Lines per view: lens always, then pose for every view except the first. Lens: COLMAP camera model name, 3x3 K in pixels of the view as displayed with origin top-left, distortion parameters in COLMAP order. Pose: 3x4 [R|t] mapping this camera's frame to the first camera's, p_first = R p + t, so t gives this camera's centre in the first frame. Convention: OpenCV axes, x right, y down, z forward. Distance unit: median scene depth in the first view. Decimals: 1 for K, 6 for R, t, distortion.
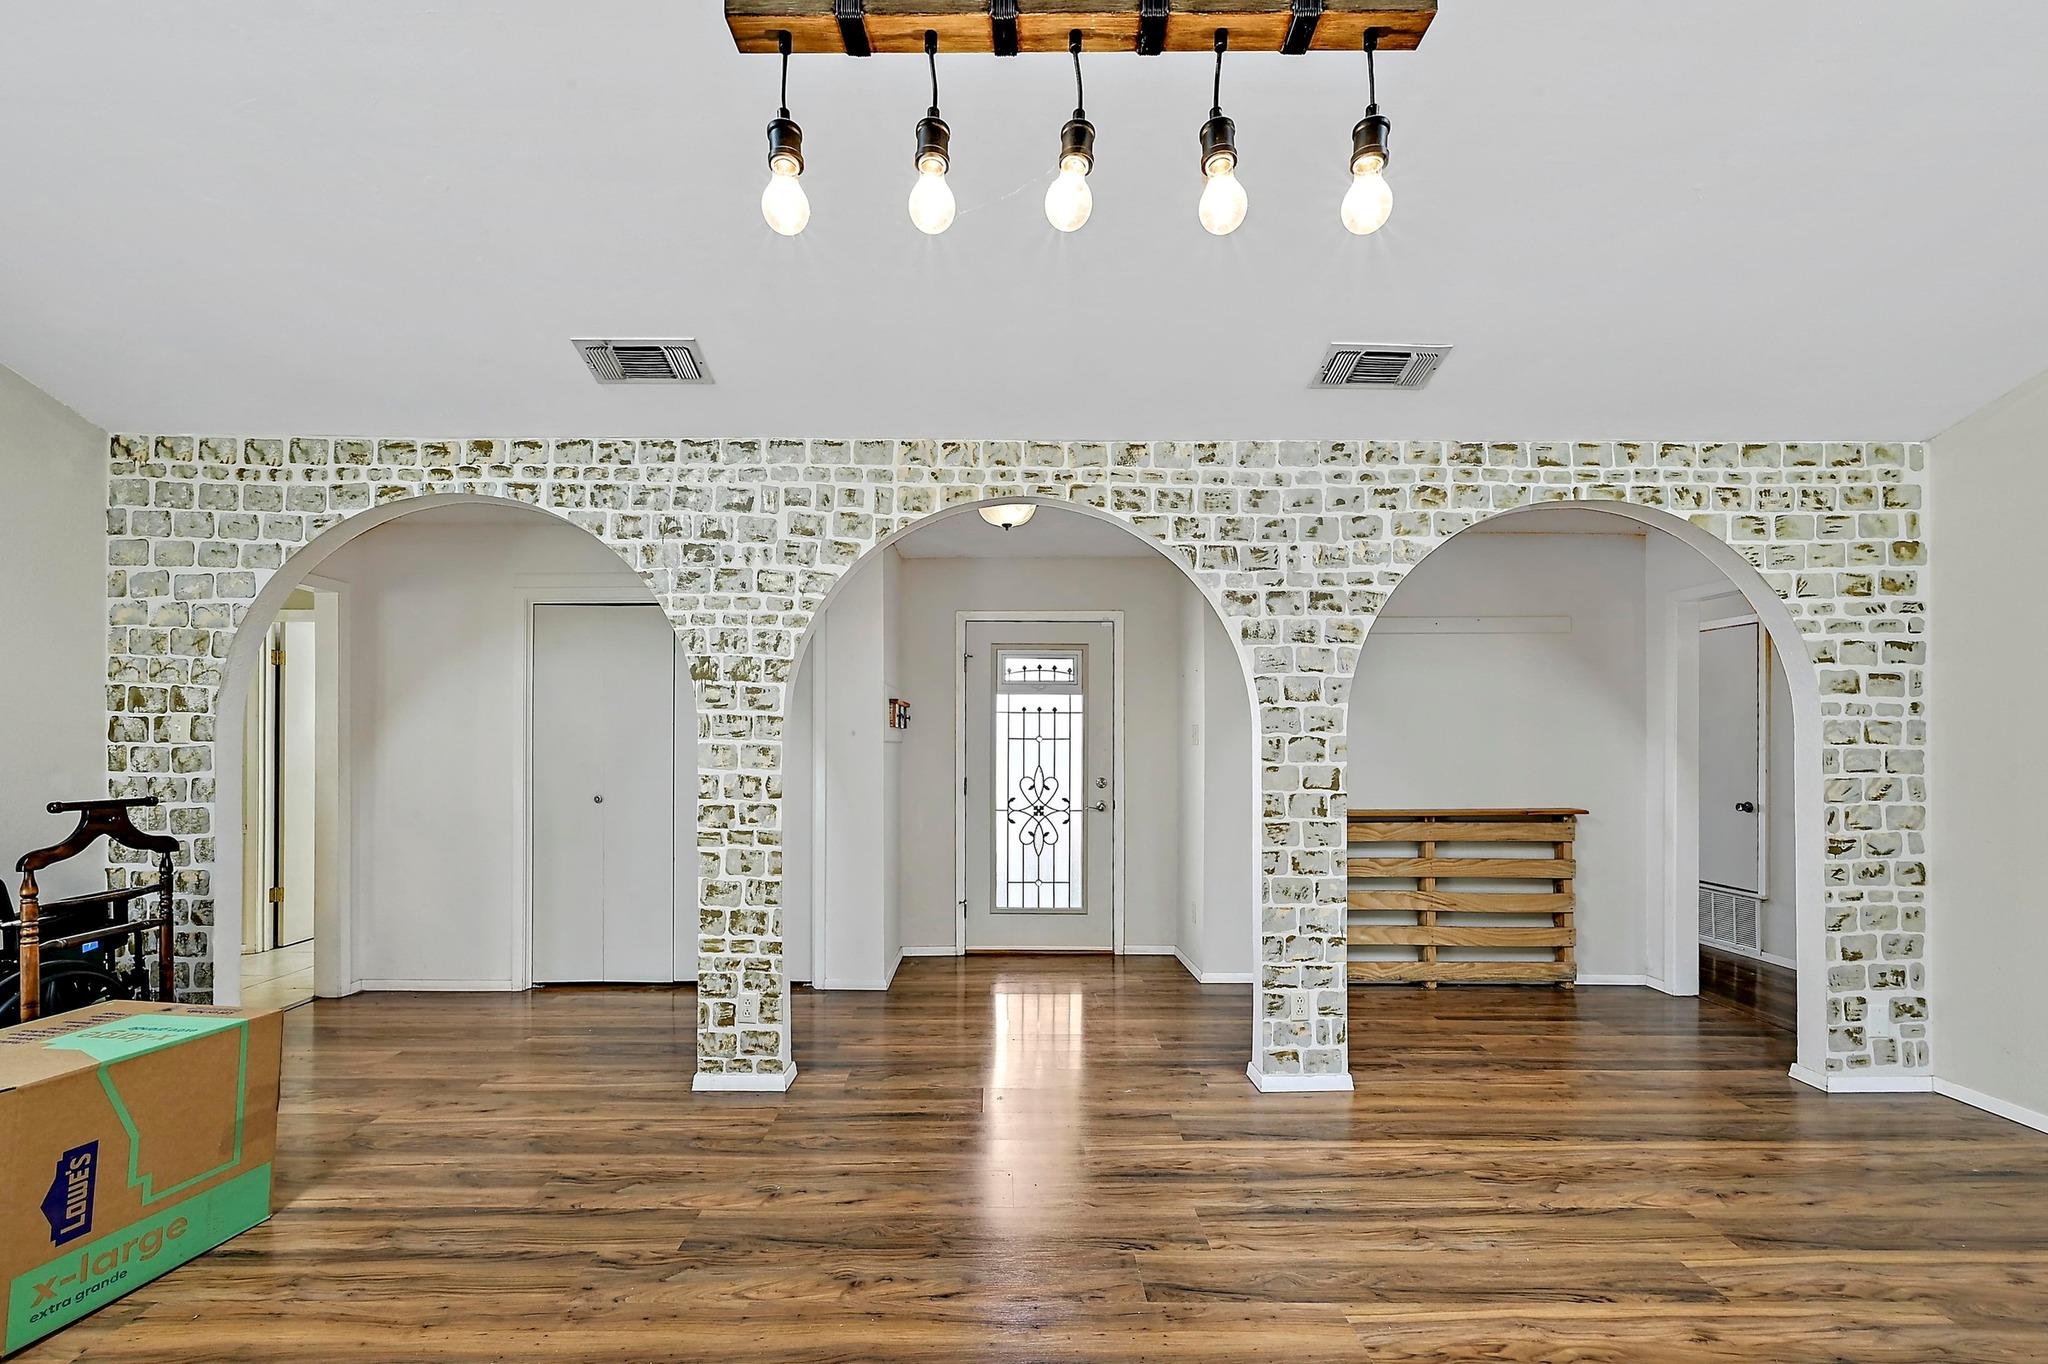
lens RADIAL K [[834.1, 0, 1001.1], [0, 834.1, 744.8], [0, 0, 1]] dist [0.000417, 0.000096]
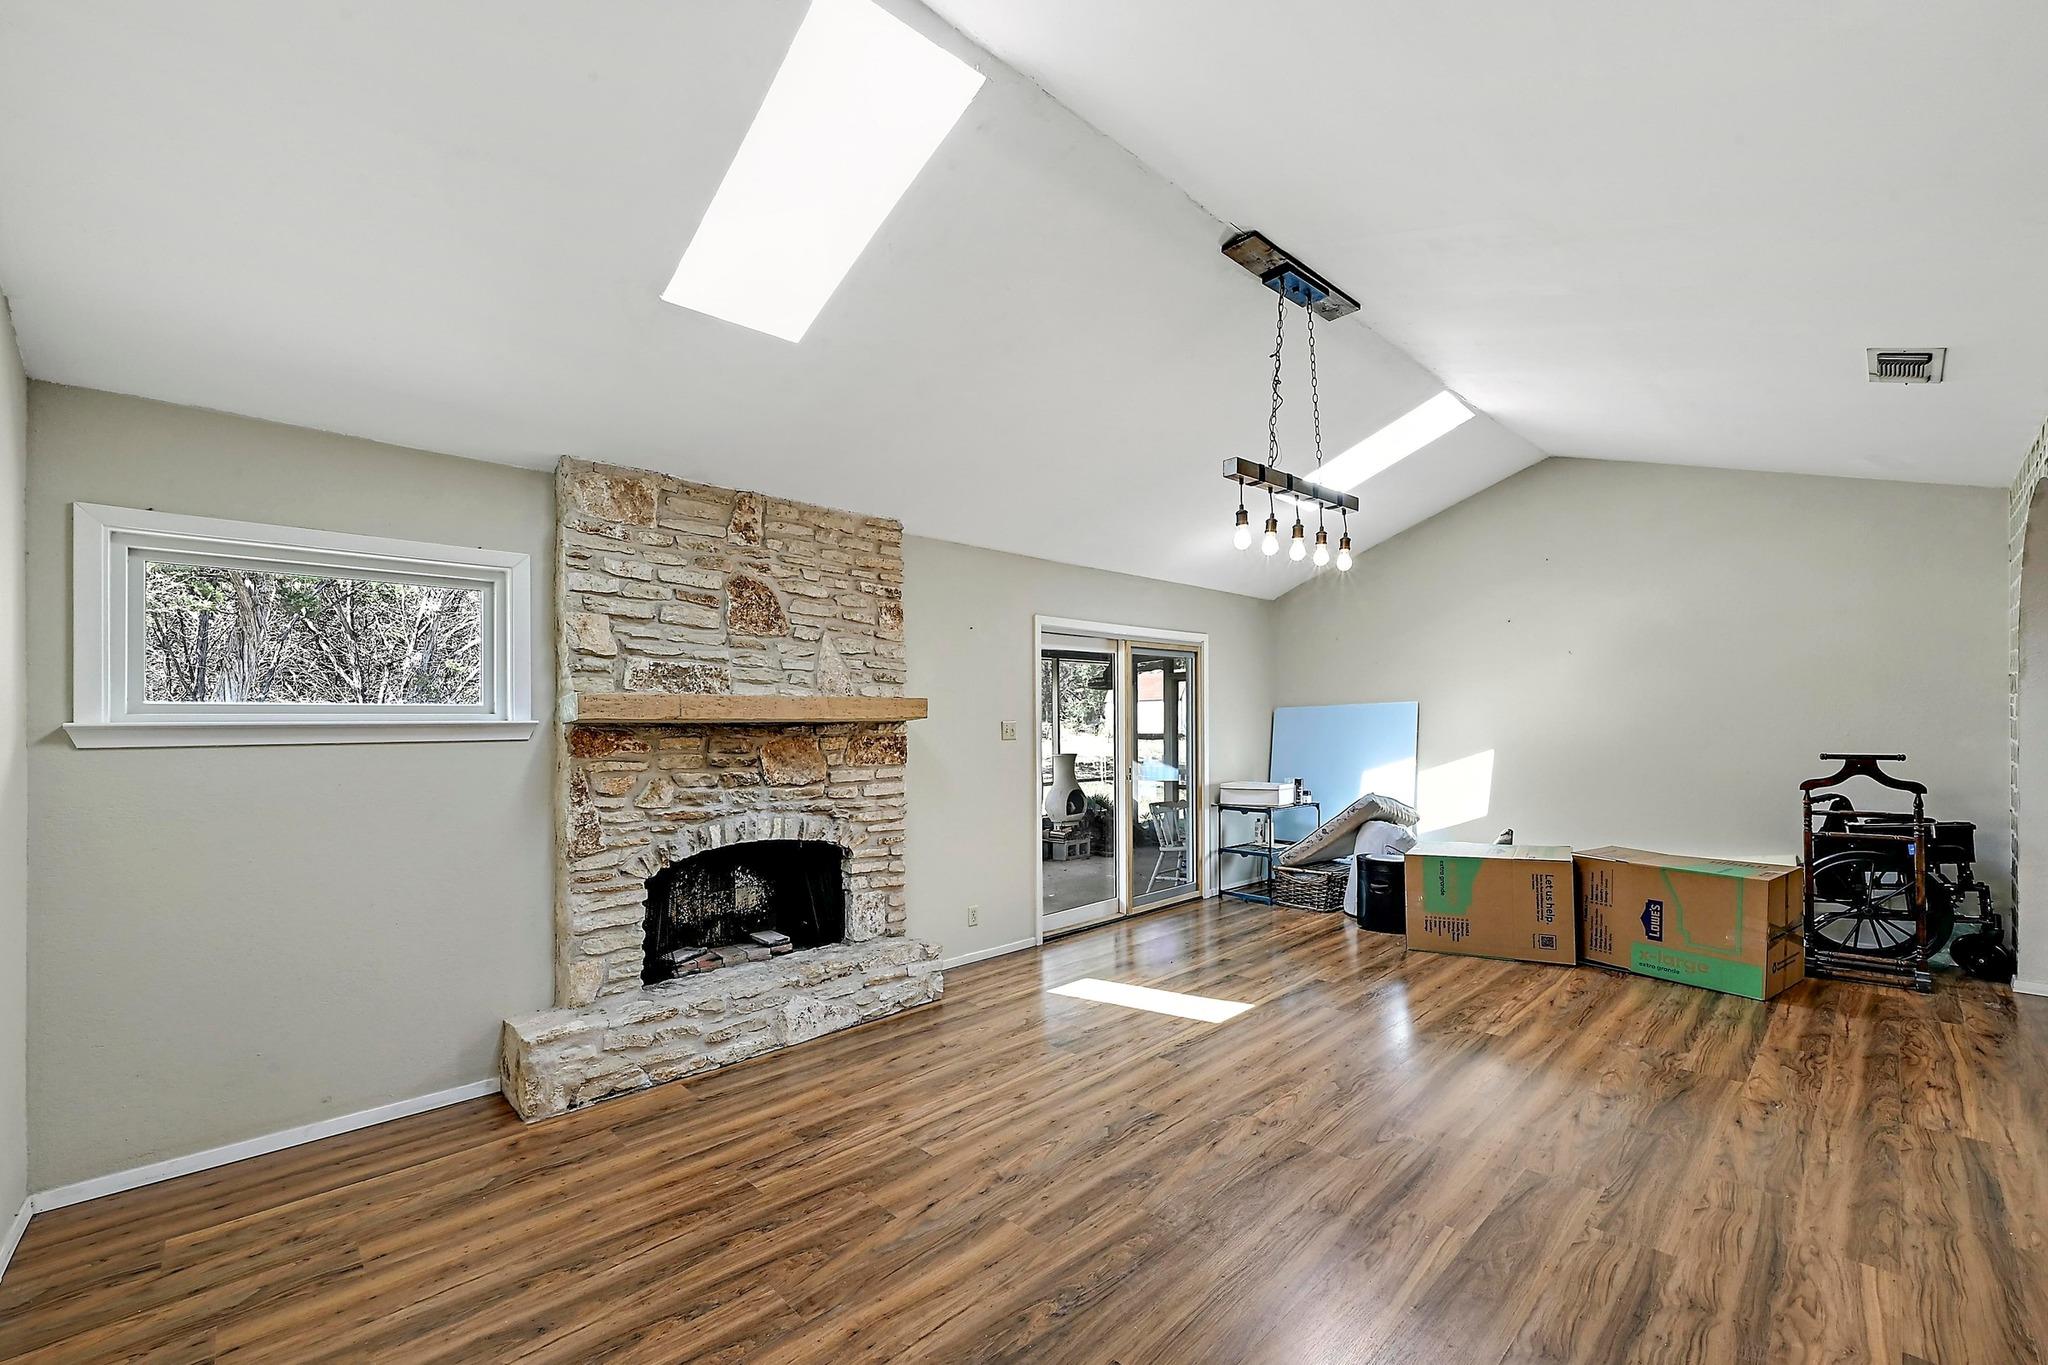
lens RADIAL K [[813.4, 0, 1033.8], [0, 813.4, 730.8], [0, 0, 1]] dist [-0.000021, -0.000459]
pose [[-0.728253, 0.013195, -0.685182, 0.970778], [0.013877, 0.999894, 0.004508, -0.006602], [0.685168, -0.006225, -0.728358, 0.871322]]
